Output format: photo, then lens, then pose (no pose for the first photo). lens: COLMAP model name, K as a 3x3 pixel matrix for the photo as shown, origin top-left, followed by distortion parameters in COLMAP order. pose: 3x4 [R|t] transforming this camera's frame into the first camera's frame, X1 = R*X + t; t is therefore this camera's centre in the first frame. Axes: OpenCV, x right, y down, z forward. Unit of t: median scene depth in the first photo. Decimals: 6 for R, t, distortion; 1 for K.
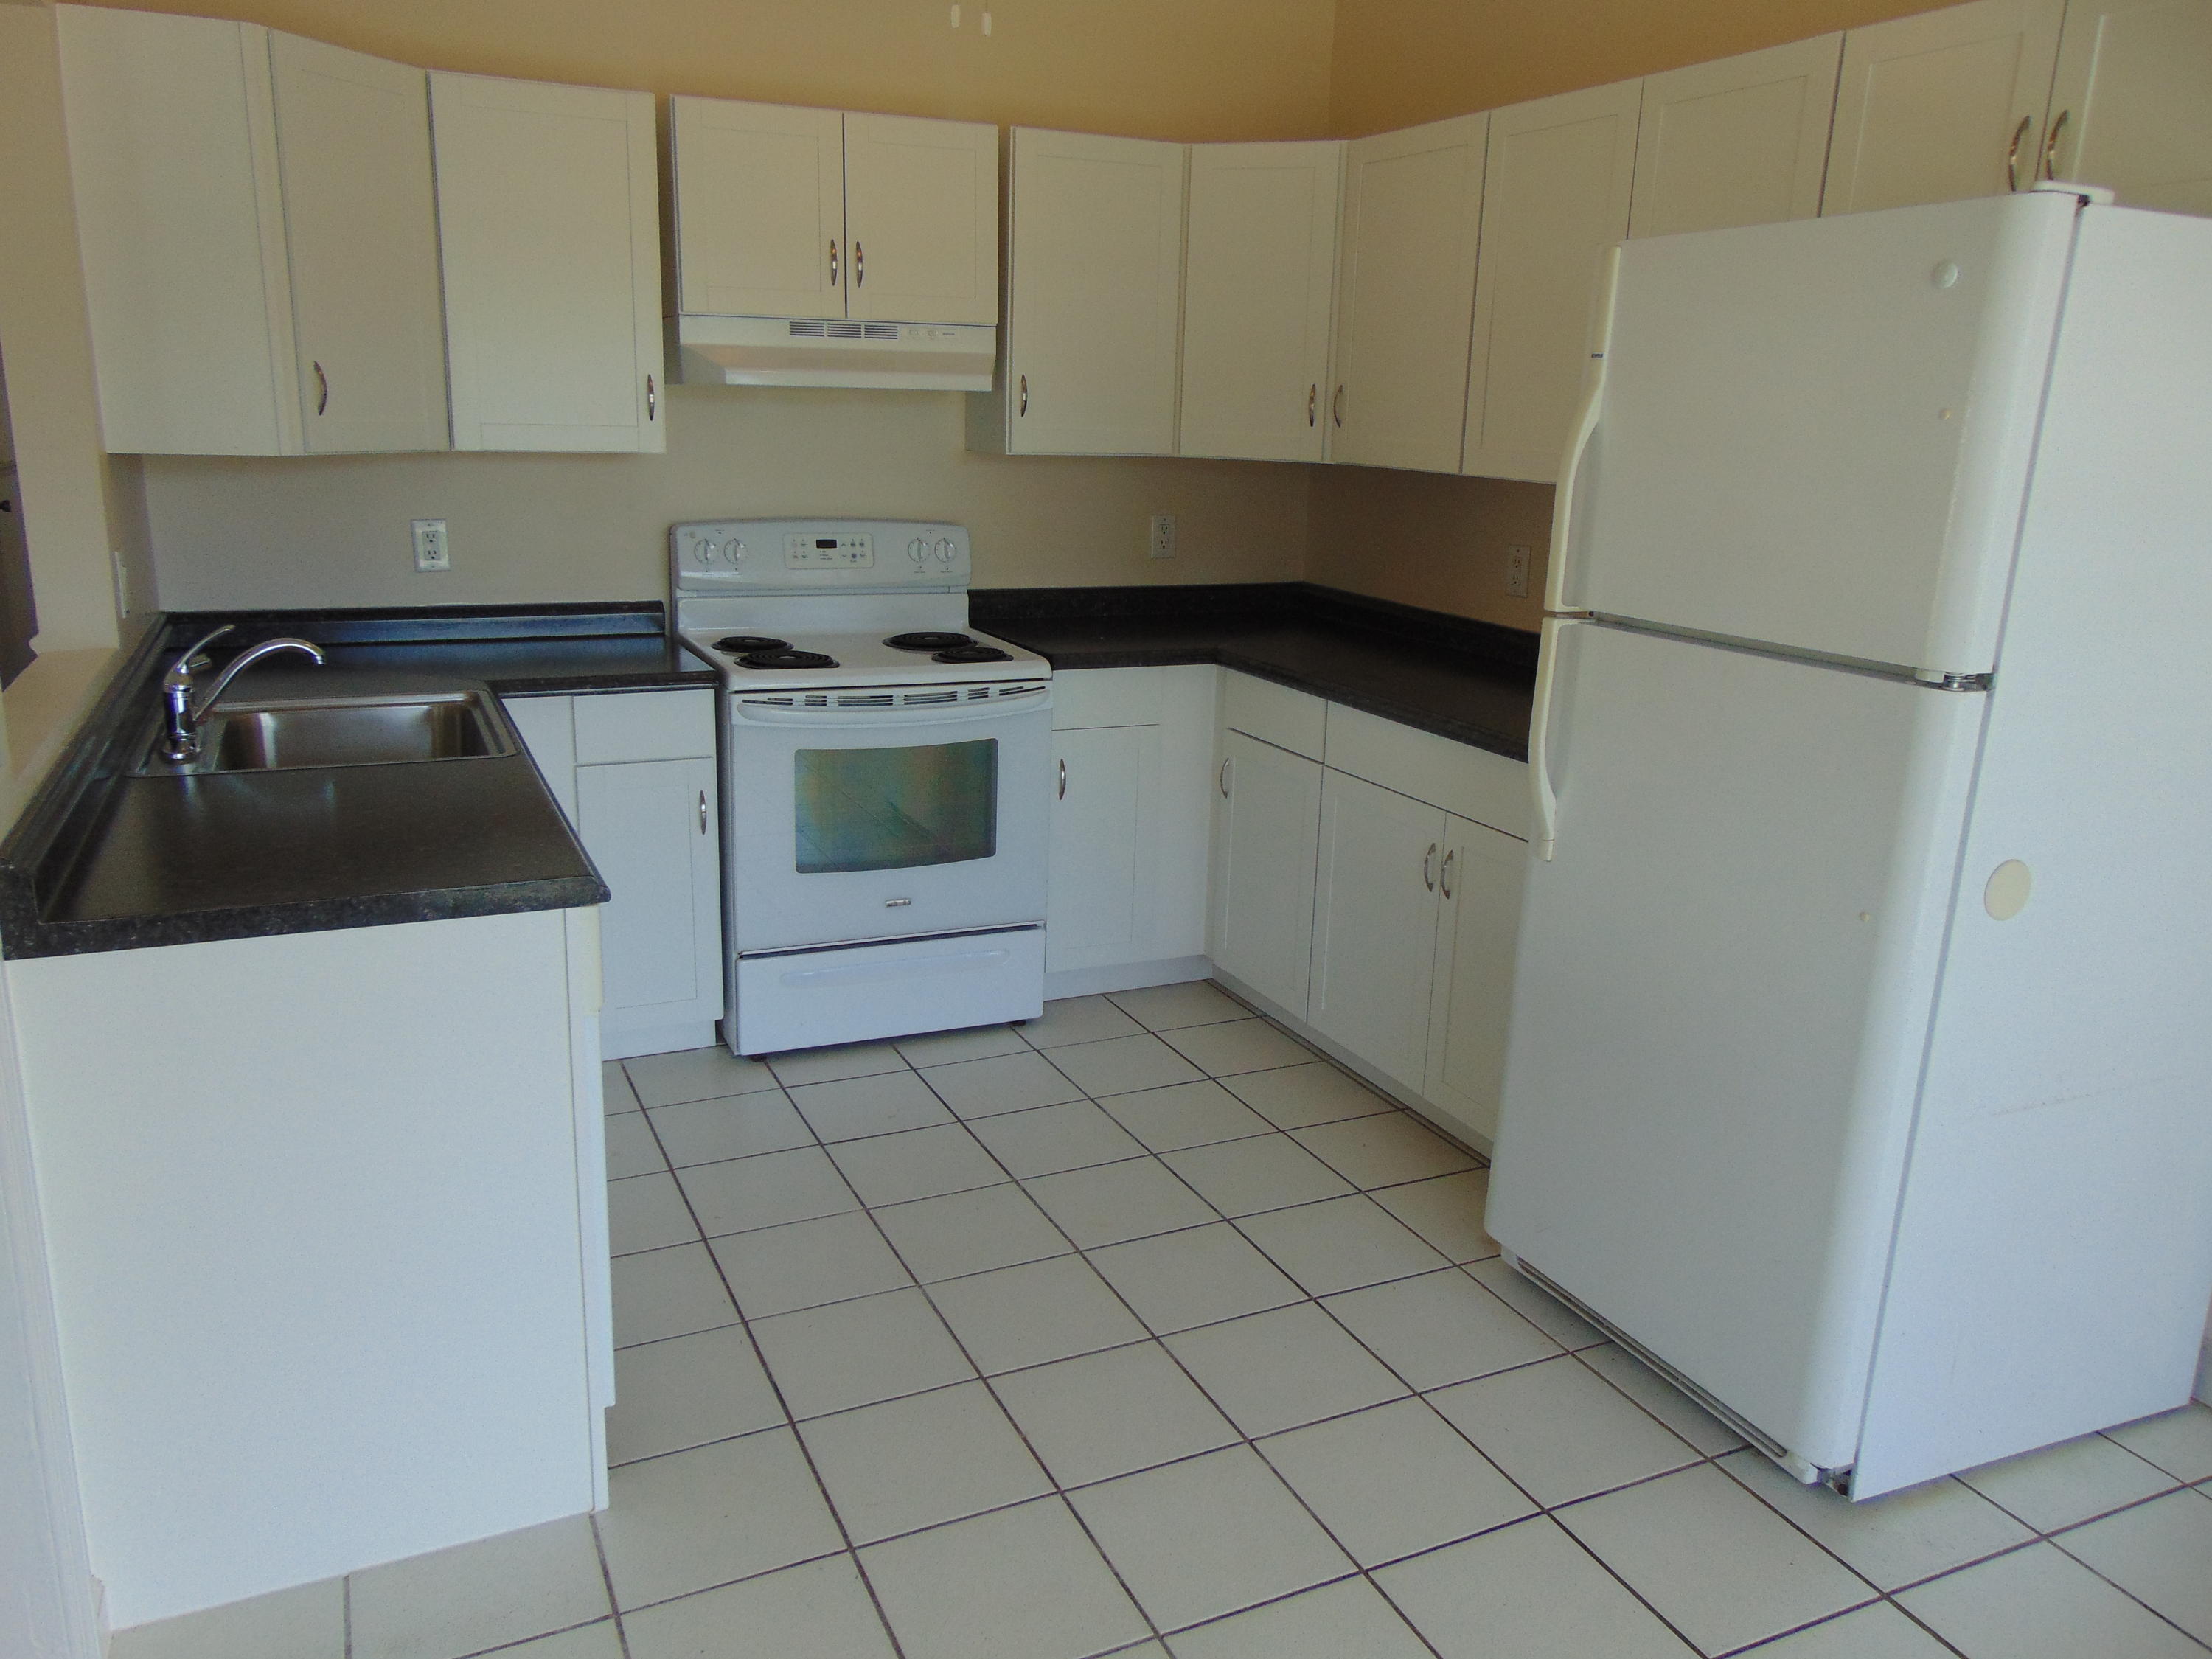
lens RADIAL K [[1653.2, 0, 1096.0], [0, 1653.2, 823.2], [0, 0, 1]] dist [-0.031711, 0.072926]
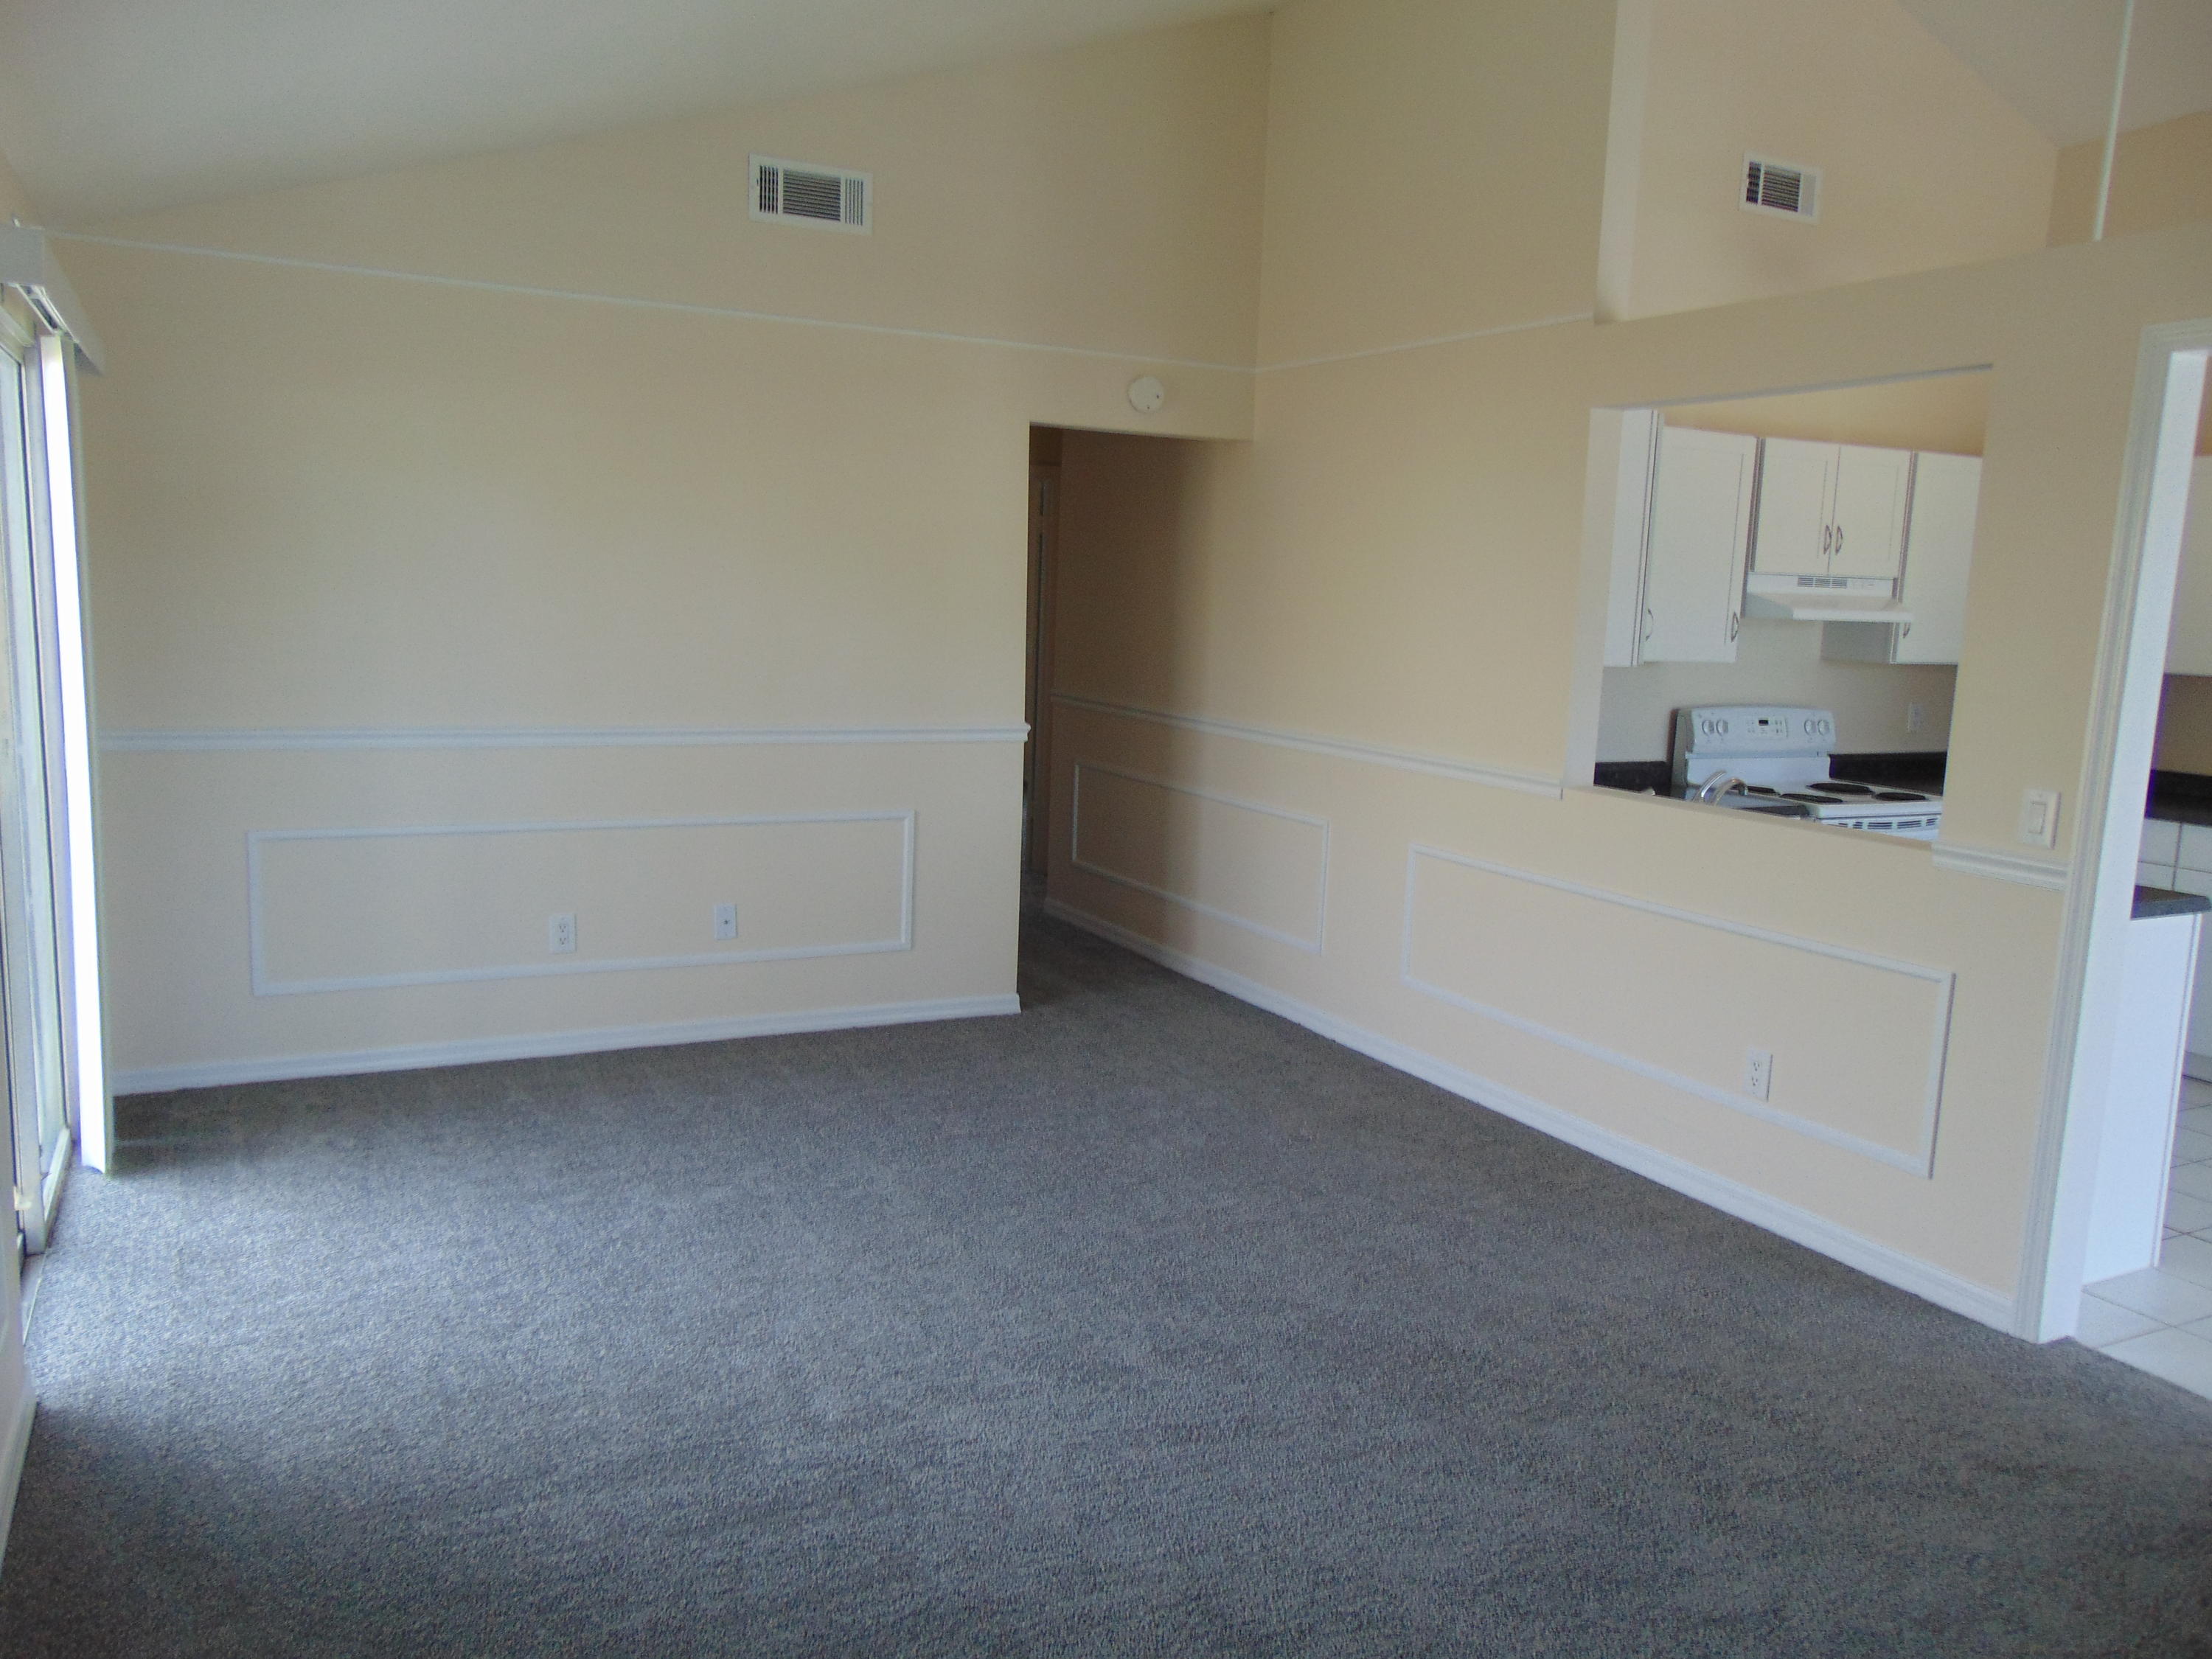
lens RADIAL K [[1653.2, 0, 1099.0], [0, 1653.2, 821.4], [0, 0, 1]] dist [-0.031711, 0.072926]
pose [[0.998185, 0.000105, 0.060216, -0.942112], [0.006353, 0.994234, -0.107041, 0.079291], [-0.059880, 0.107229, 0.992429, -0.452379]]
